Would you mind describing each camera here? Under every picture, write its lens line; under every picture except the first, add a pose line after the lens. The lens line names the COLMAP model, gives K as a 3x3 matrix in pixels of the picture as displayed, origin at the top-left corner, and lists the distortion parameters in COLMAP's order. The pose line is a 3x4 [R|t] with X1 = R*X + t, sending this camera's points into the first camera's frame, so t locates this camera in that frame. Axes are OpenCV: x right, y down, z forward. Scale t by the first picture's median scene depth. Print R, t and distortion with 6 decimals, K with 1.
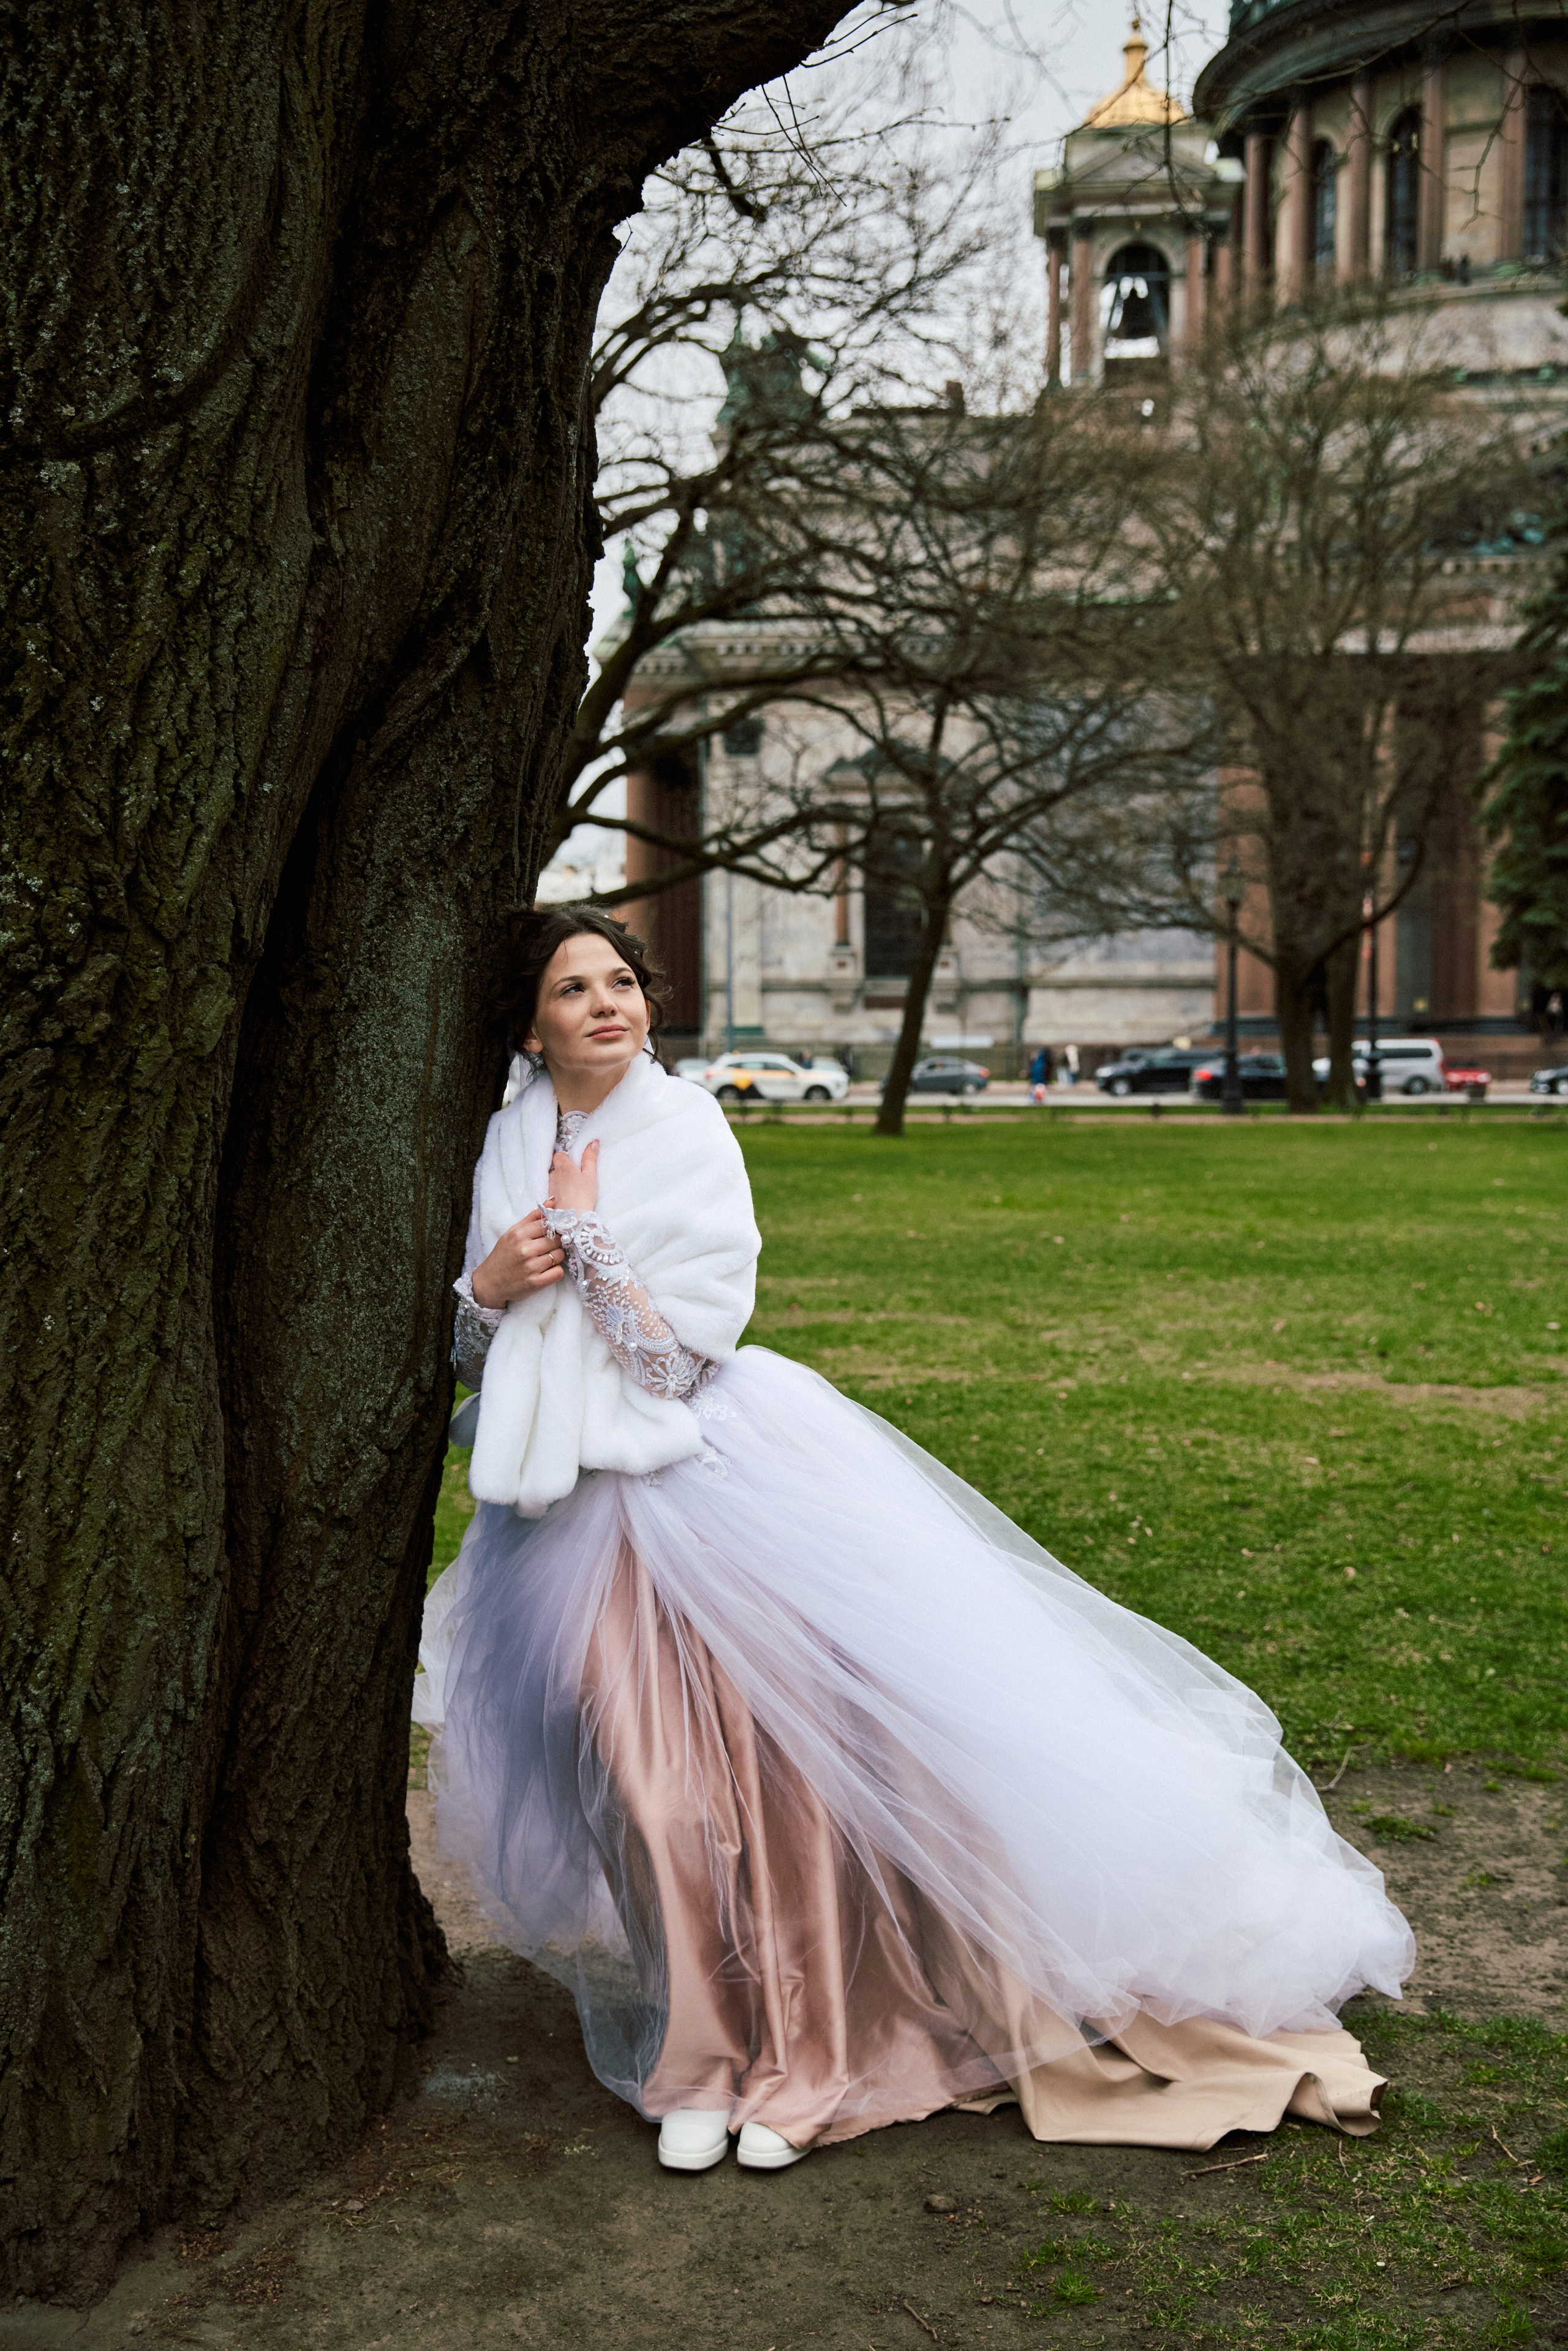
lens RADIAL K [[2307.4, 0, 784.0], [0, 2307.4, 1175.5], [0, 0, 1]] dist [0.007587, 0.058531]
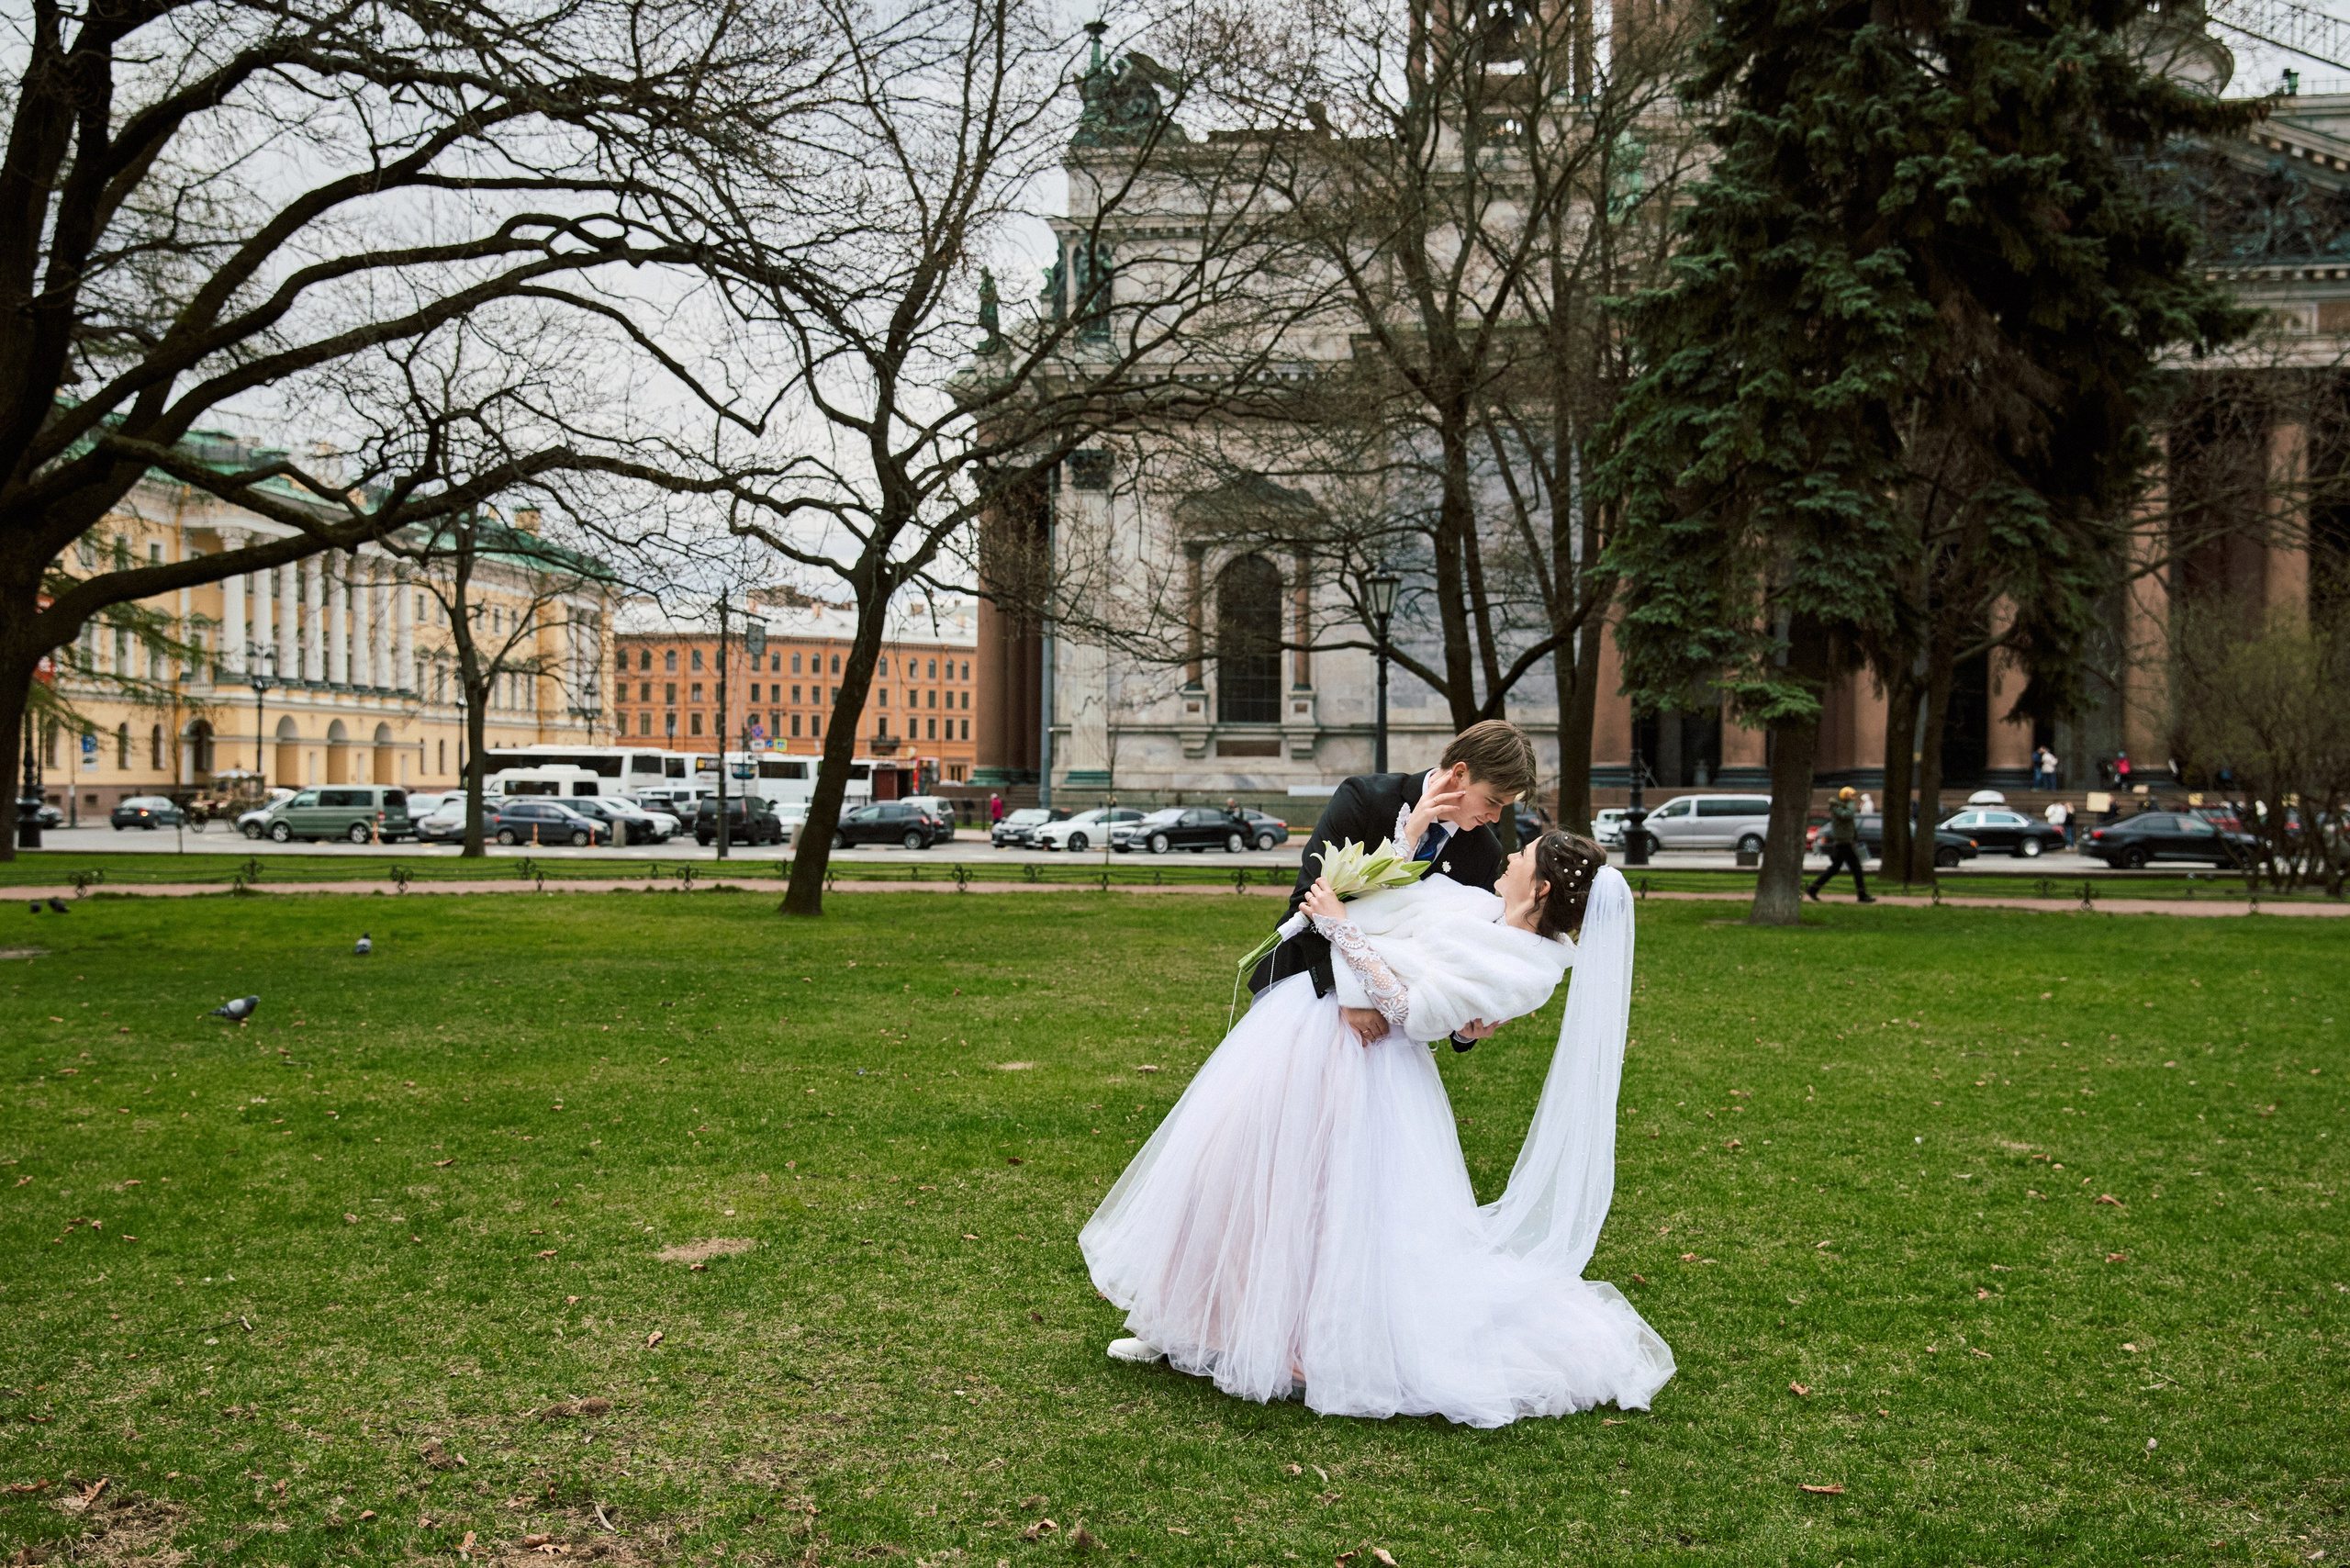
lens RADIAL K [[2390.9, 0, 1044.6], [0, 2390.9, 792.5], [0, 0, 1]] dist [-0.015626, 0.006285]
pose [[0.998514, 0.010216, -0.053532, 0.160953], [-0.013223, 0.998336, -0.056125, -0.013216], [0.052870, 0.056750, 0.996988, 0.236829]]
